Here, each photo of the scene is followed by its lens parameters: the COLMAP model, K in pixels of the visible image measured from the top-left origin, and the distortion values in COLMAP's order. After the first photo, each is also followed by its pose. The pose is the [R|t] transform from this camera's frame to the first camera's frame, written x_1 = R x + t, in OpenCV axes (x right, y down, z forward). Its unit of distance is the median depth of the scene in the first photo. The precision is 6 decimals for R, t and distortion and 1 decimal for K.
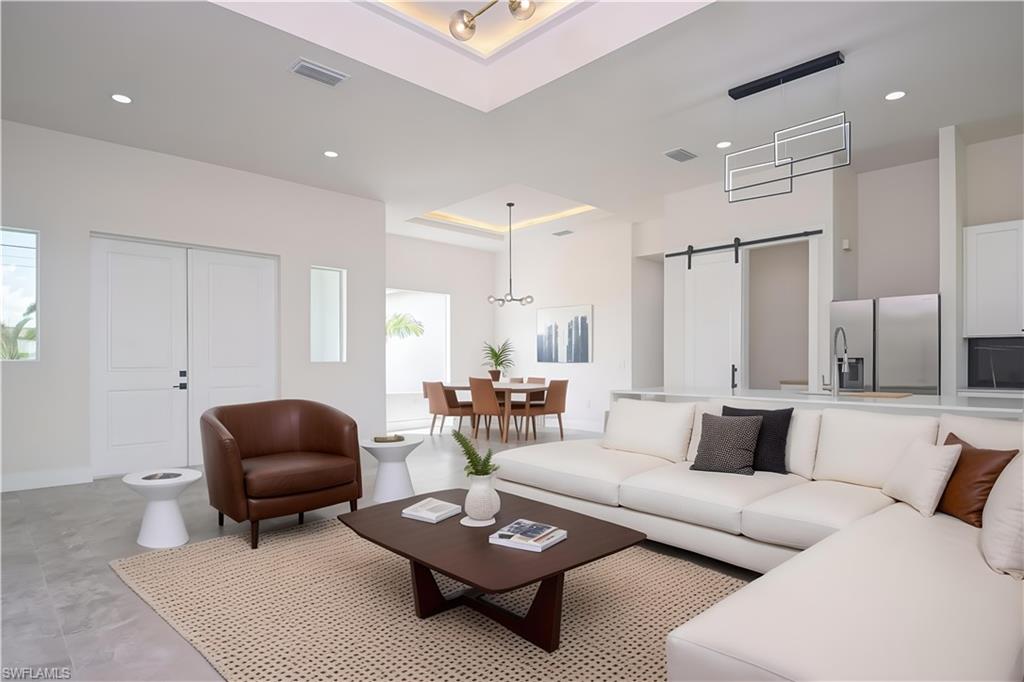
lens RADIAL K [[567.3, 0, 512.6], [0, 567.3, 363.6], [0, 0, 1]] dist [0.000184, 0.000168]
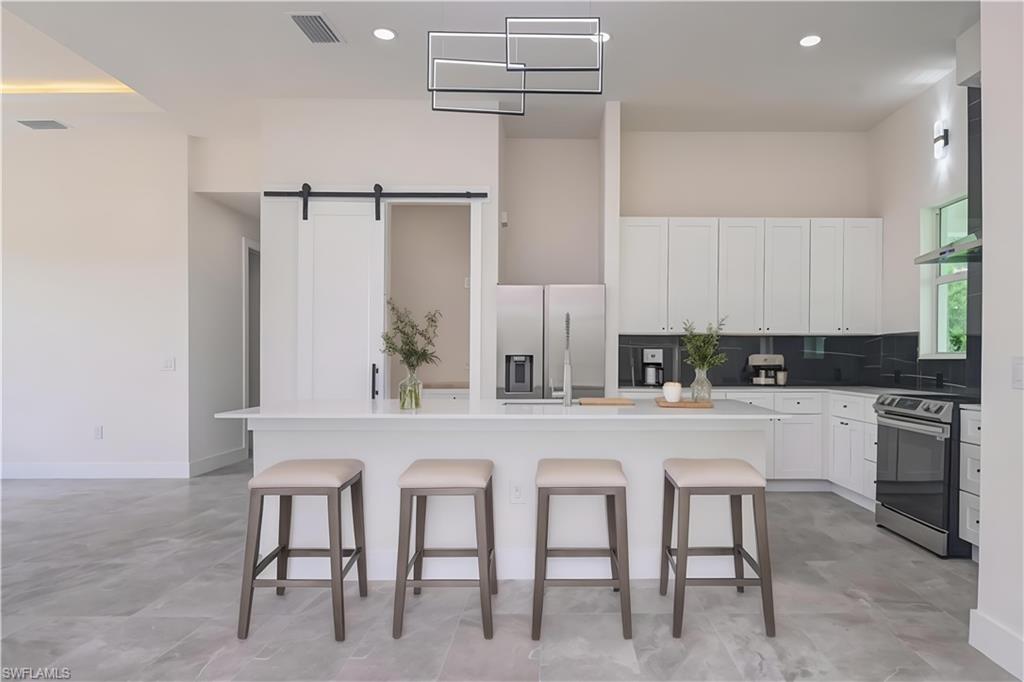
lens RADIAL K [[599.0, 0, 511.8], [0, 599.0, 375.2], [0, 0, 1]] dist [0.000500, 0.000654]
pose [[0.676721, -0.016237, 0.736060, -0.047991], [0.000084, 0.999758, 0.021977, -0.000115], [-0.736239, -0.014811, 0.676559, 0.378483]]
